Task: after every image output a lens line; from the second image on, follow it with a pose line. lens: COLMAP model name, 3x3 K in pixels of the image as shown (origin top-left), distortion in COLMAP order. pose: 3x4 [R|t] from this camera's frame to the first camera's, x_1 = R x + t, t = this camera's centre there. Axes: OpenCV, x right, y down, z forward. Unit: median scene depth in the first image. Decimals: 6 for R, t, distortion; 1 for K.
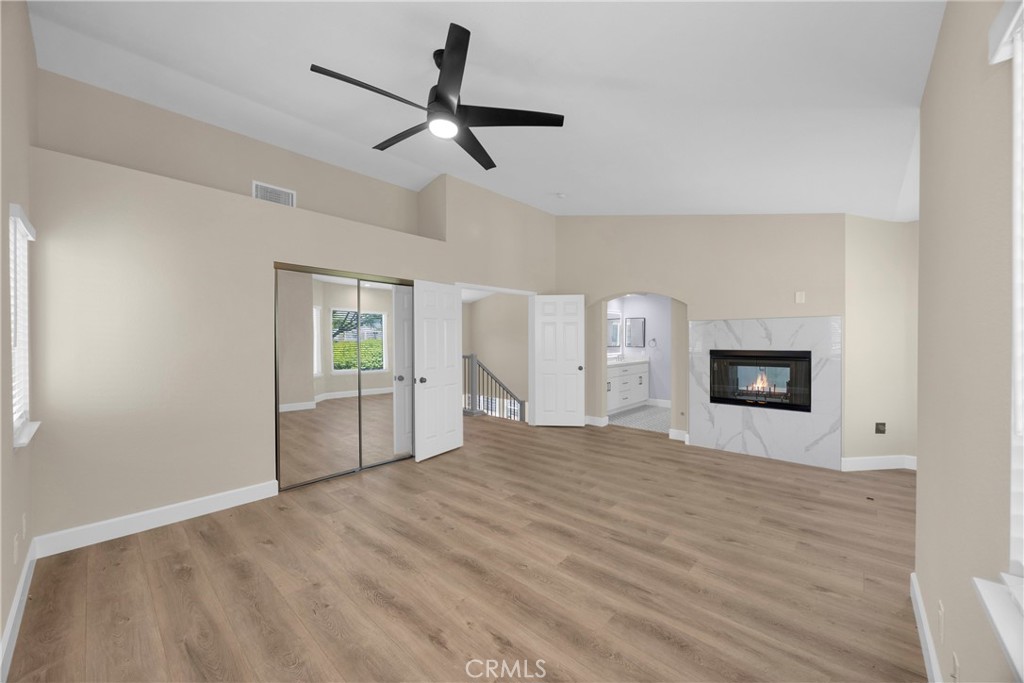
lens RADIAL K [[390.1, 0, 513.2], [0, 390.1, 340.6], [0, 0, 1]] dist [0.001602, -0.000468]
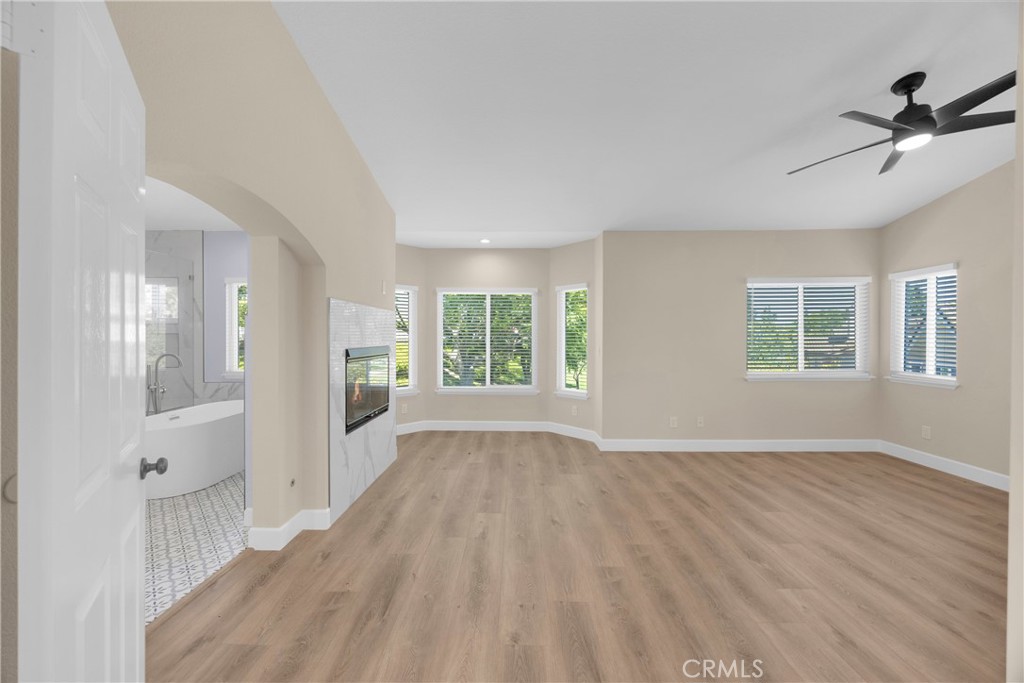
lens RADIAL K [[390.1, 0, 518.1], [0, 390.1, 338.6], [0, 0, 1]] dist [0.001602, -0.000468]
pose [[-0.668590, 0.000467, 0.743631, -0.194909], [0.005827, 0.999972, 0.004611, 0.015366], [-0.743609, 0.007416, -0.668574, 1.946117]]
